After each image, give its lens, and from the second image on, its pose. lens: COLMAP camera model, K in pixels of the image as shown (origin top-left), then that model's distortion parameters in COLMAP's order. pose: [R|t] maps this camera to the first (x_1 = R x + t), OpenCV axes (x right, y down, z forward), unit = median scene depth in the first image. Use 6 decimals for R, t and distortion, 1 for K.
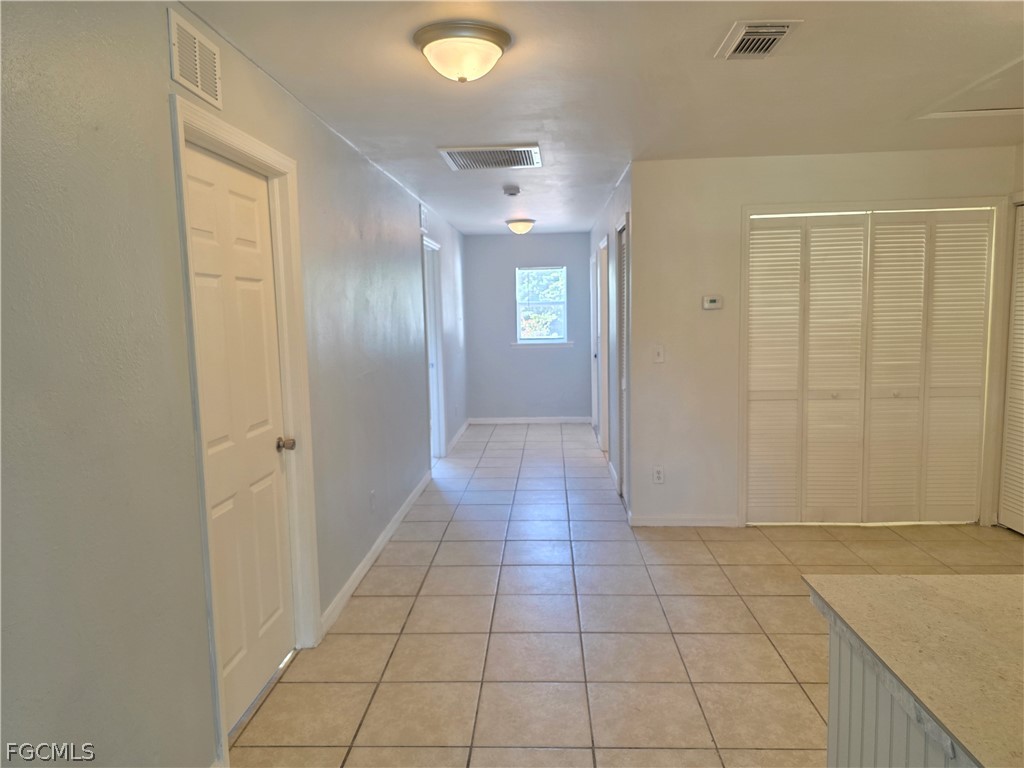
lens RADIAL K [[696.8, 0, 513.1], [0, 696.8, 388.4], [0, 0, 1]] dist [0.052359, -0.044599]
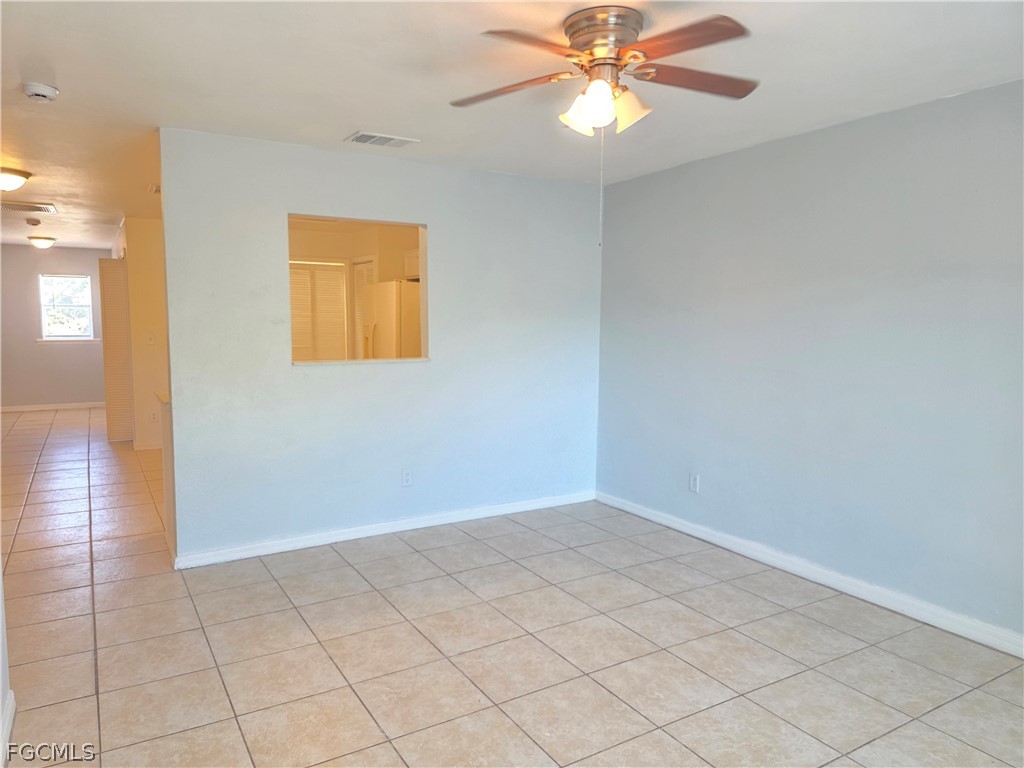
lens RADIAL K [[696.8, 0, 510.5], [0, 696.8, 386.7], [0, 0, 1]] dist [0.052359, -0.044599]
pose [[0.831389, -0.029445, 0.554910, -0.003674], [0.039105, 0.999220, -0.005567, 0.099517], [-0.554313, 0.026328, 0.831892, -0.789431]]
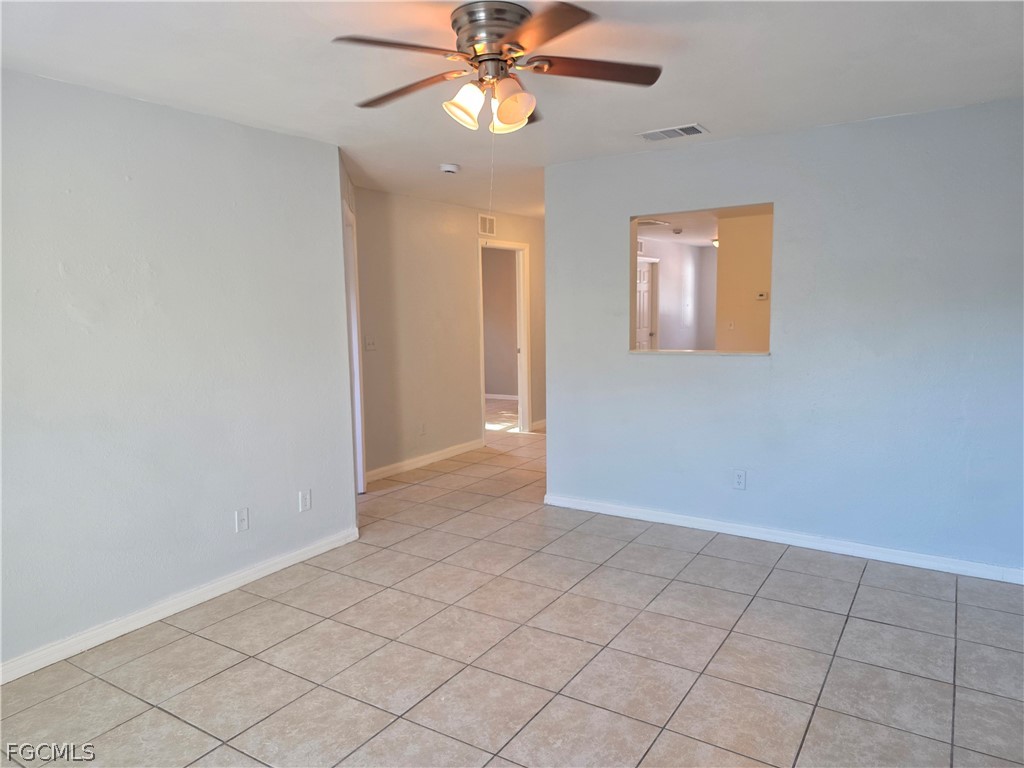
lens RADIAL K [[696.8, 0, 510.6], [0, 696.8, 374.4], [0, 0, 1]] dist [0.052359, -0.044599]
pose [[0.864025, 0.060068, -0.499852, 0.623806], [-0.060504, 0.998050, 0.015353, 0.083551], [0.499800, 0.016978, 0.865975, -0.829642]]
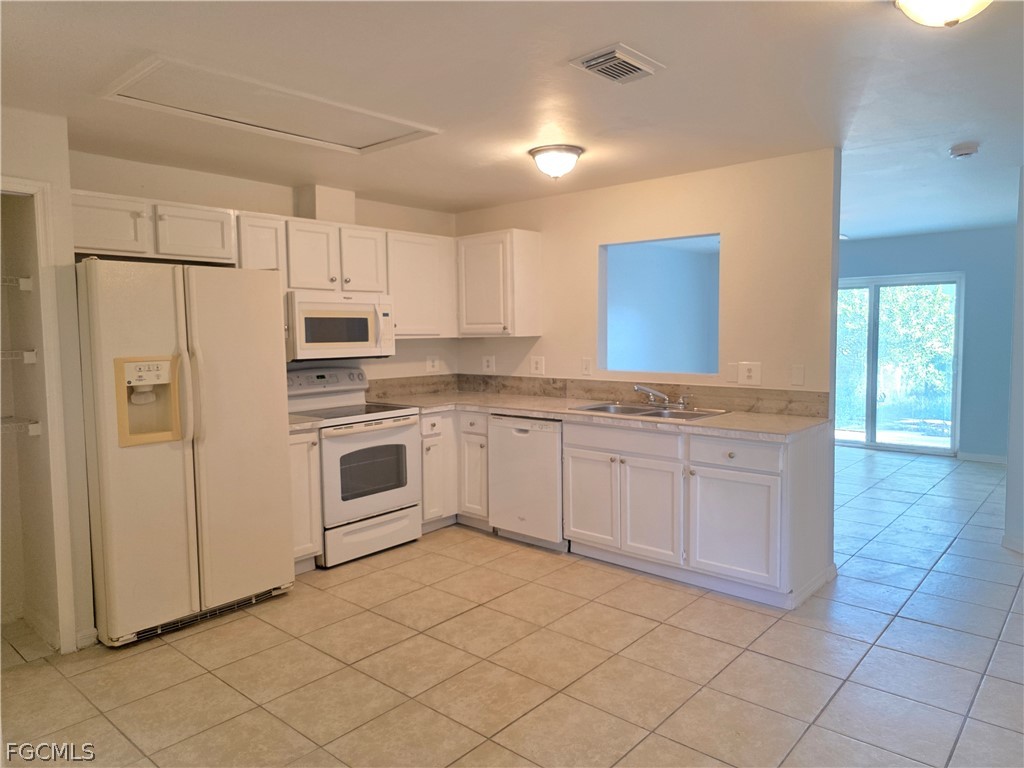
lens RADIAL K [[696.8, 0, 509.8], [0, 696.8, 377.8], [0, 0, 1]] dist [0.052359, -0.044599]
pose [[-0.782047, -0.014472, 0.623052, -0.100763], [0.098888, 0.984183, 0.146984, -0.112907], [-0.615325, 0.176561, -0.768246, 1.069002]]
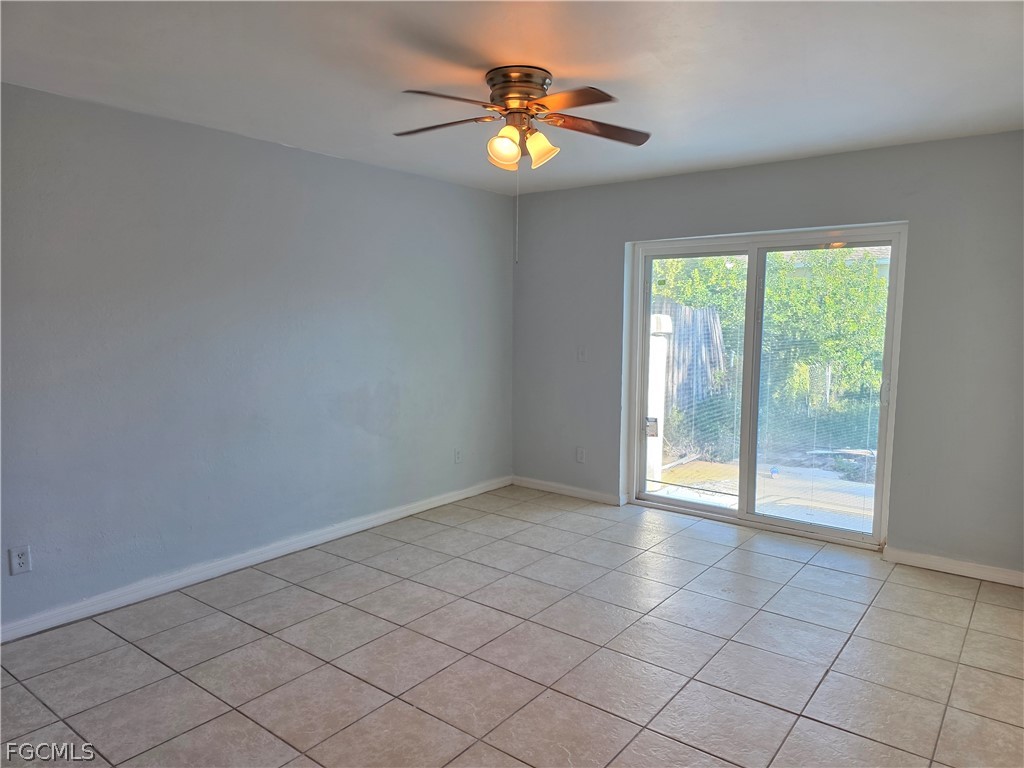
lens RADIAL K [[696.8, 0, 516.6], [0, 696.8, 400.4], [0, 0, 1]] dist [0.052359, -0.044599]
pose [[-0.822675, -0.051500, 0.566175, -0.009170], [0.080091, 0.975458, 0.205103, -0.010636], [-0.562843, 0.214079, -0.798360, 0.138284]]
